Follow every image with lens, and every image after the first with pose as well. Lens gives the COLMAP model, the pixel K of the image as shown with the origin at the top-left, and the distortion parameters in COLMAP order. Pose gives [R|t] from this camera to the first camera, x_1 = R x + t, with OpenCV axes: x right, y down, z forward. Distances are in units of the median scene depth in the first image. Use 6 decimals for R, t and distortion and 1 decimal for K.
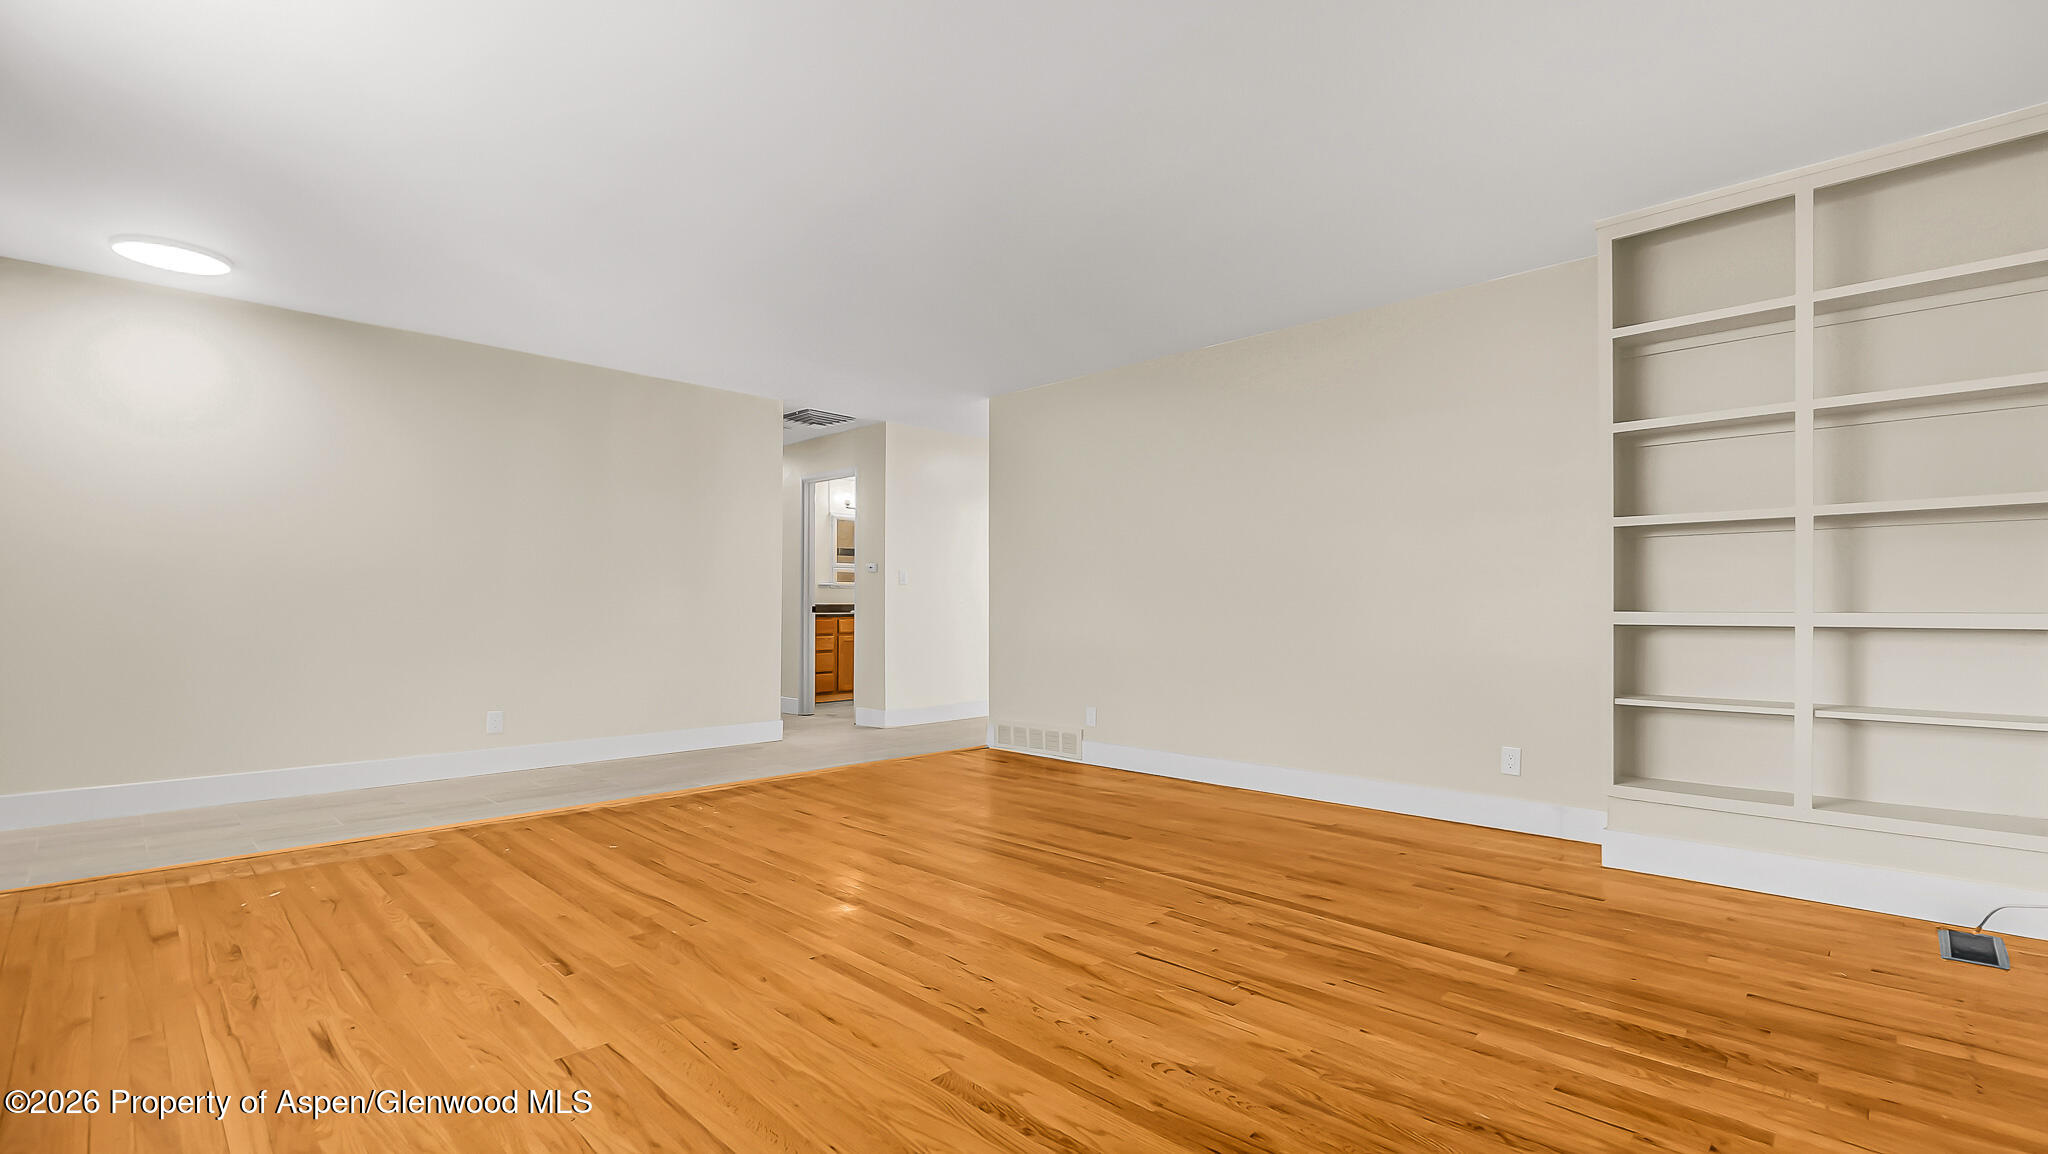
lens RADIAL K [[903.8, 0, 1030.0], [0, 903.8, 580.8], [0, 0, 1]] dist [-0.000856, 0.000107]
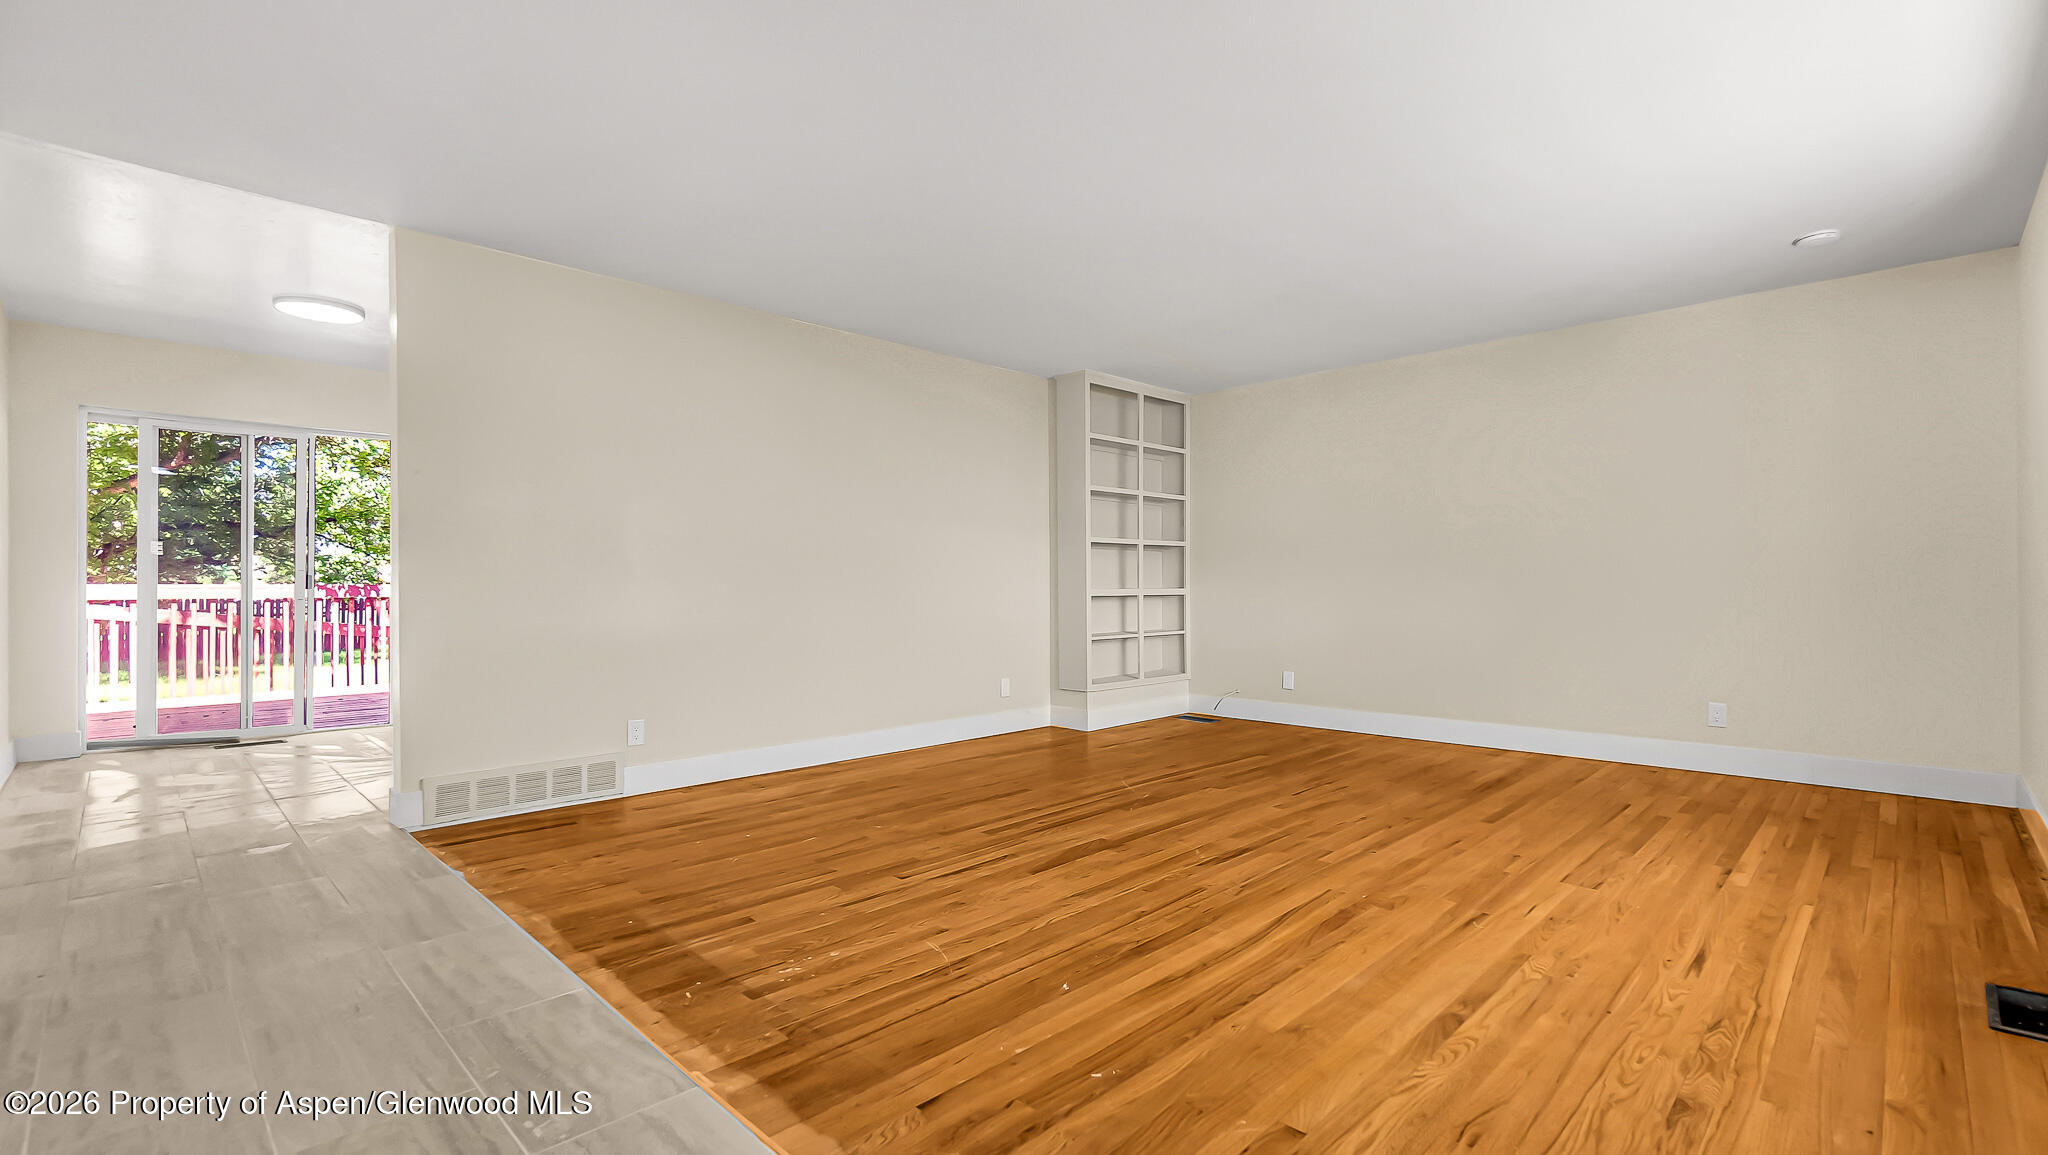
lens RADIAL K [[903.8, 0, 1035.8], [0, 903.8, 581.6], [0, 0, 1]] dist [-0.000856, 0.000107]
pose [[-0.004627, 0.002142, 0.999987, -1.282930], [-0.028061, 0.999604, -0.002271, 0.028580], [-0.999596, -0.028071, -0.004565, 1.235334]]
